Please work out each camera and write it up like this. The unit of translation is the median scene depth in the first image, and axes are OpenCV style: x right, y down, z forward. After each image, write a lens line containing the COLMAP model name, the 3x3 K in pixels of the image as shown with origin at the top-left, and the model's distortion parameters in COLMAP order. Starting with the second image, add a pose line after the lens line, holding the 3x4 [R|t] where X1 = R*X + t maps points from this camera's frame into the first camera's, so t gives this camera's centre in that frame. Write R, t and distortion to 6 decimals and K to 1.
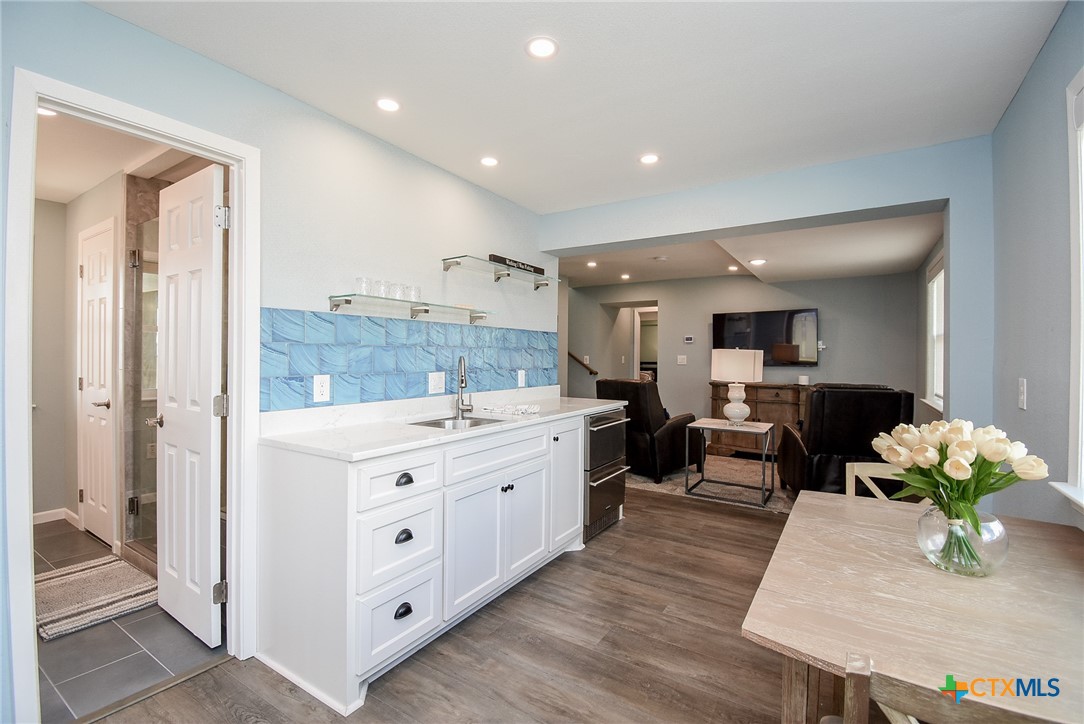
lens RADIAL K [[476.3, 0, 539.2], [0, 476.3, 358.9], [0, 0, 1]] dist [0.004918, -0.012462]
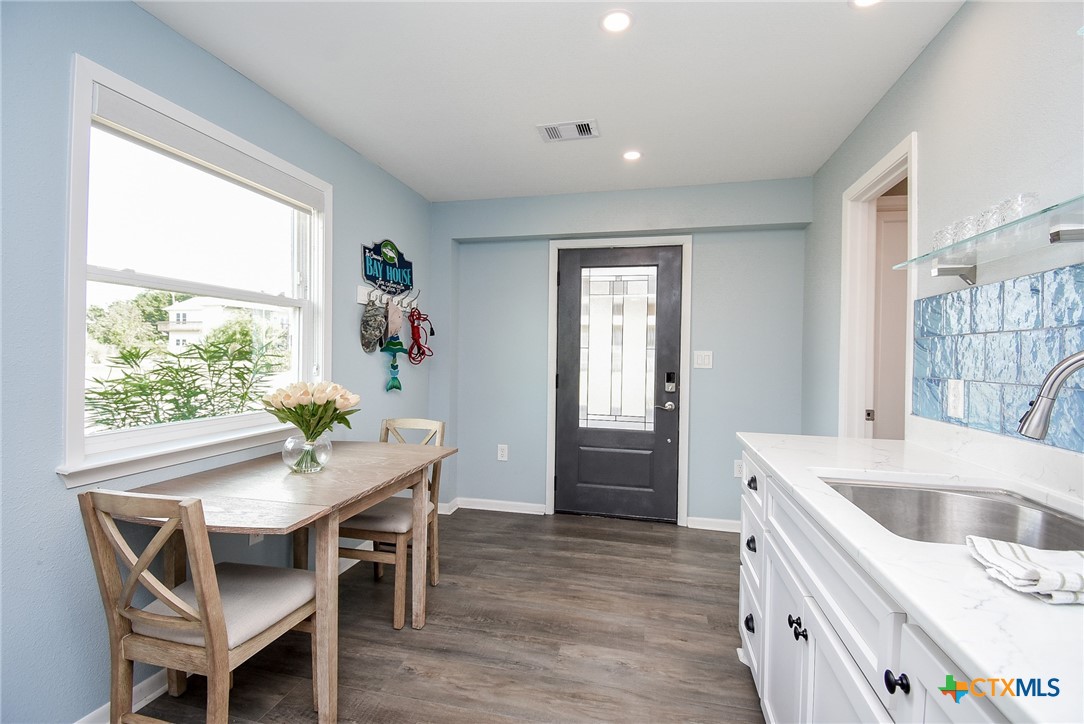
lens RADIAL K [[476.3, 0, 544.5], [0, 476.3, 359.6], [0, 0, 1]] dist [0.004918, -0.012462]
pose [[-0.937726, -0.015538, -0.347028, 0.259690], [-0.020718, 0.999722, 0.011221, 0.006731], [0.346757, 0.017712, -0.937788, 1.052272]]
